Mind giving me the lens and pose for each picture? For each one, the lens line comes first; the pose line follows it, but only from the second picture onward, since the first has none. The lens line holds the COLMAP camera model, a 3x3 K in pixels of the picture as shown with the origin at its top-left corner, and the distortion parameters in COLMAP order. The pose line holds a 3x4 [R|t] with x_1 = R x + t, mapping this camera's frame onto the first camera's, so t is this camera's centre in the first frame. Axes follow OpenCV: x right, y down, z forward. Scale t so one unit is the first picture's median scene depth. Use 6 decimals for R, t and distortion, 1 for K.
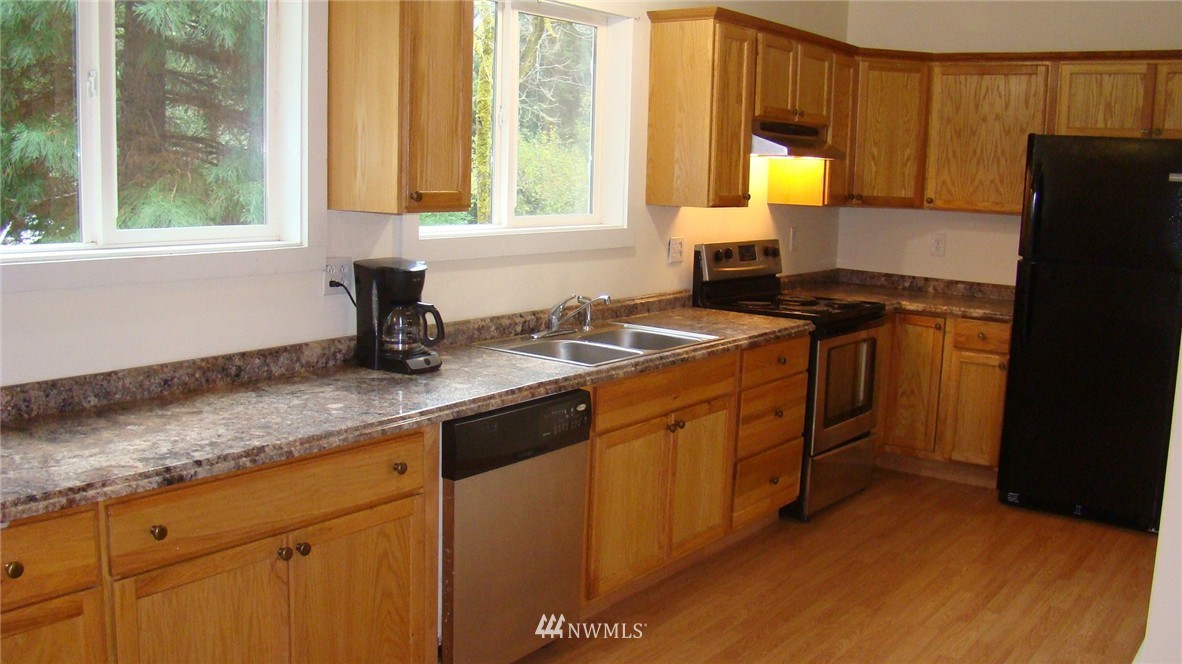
lens RADIAL K [[1107.8, 0, 591.0], [0, 1107.8, 332.0], [0, 0, 1]] dist [-0.196081, 0.163231]
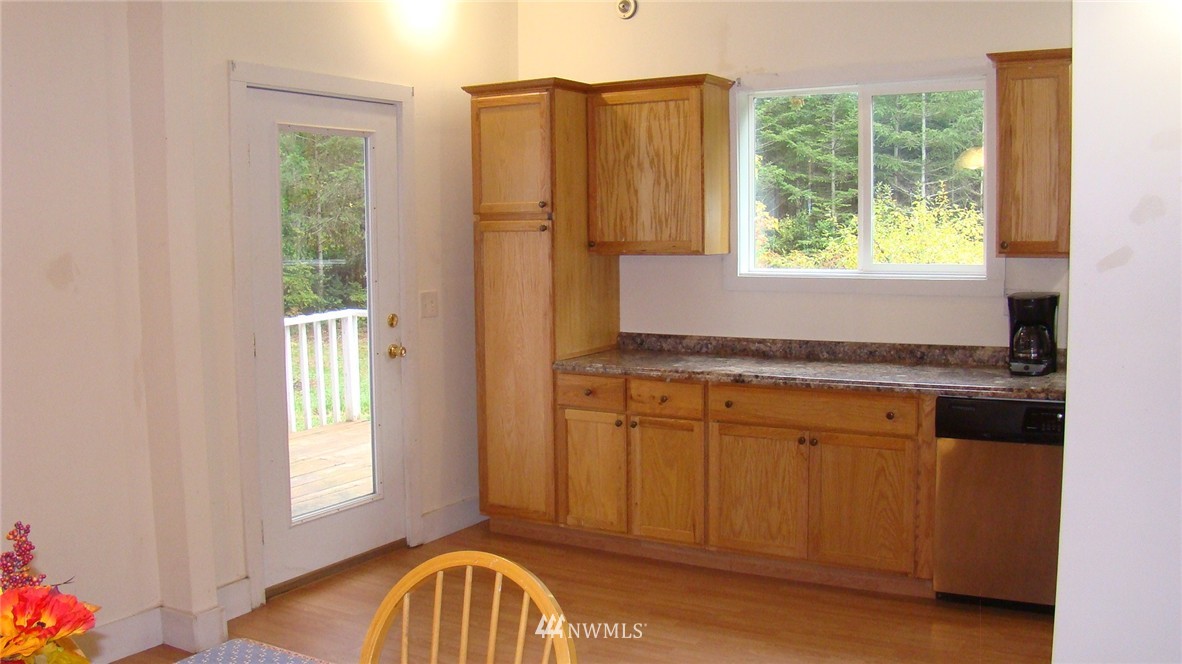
lens RADIAL K [[1107.8, 0, 591.0], [0, 1107.8, 332.0], [0, 0, 1]] dist [-0.196081, 0.163231]
pose [[0.107662, 0.066930, -0.991932, 1.304181], [-0.125789, 0.990630, 0.053189, -0.023034], [0.986198, 0.119048, 0.115072, 0.377542]]
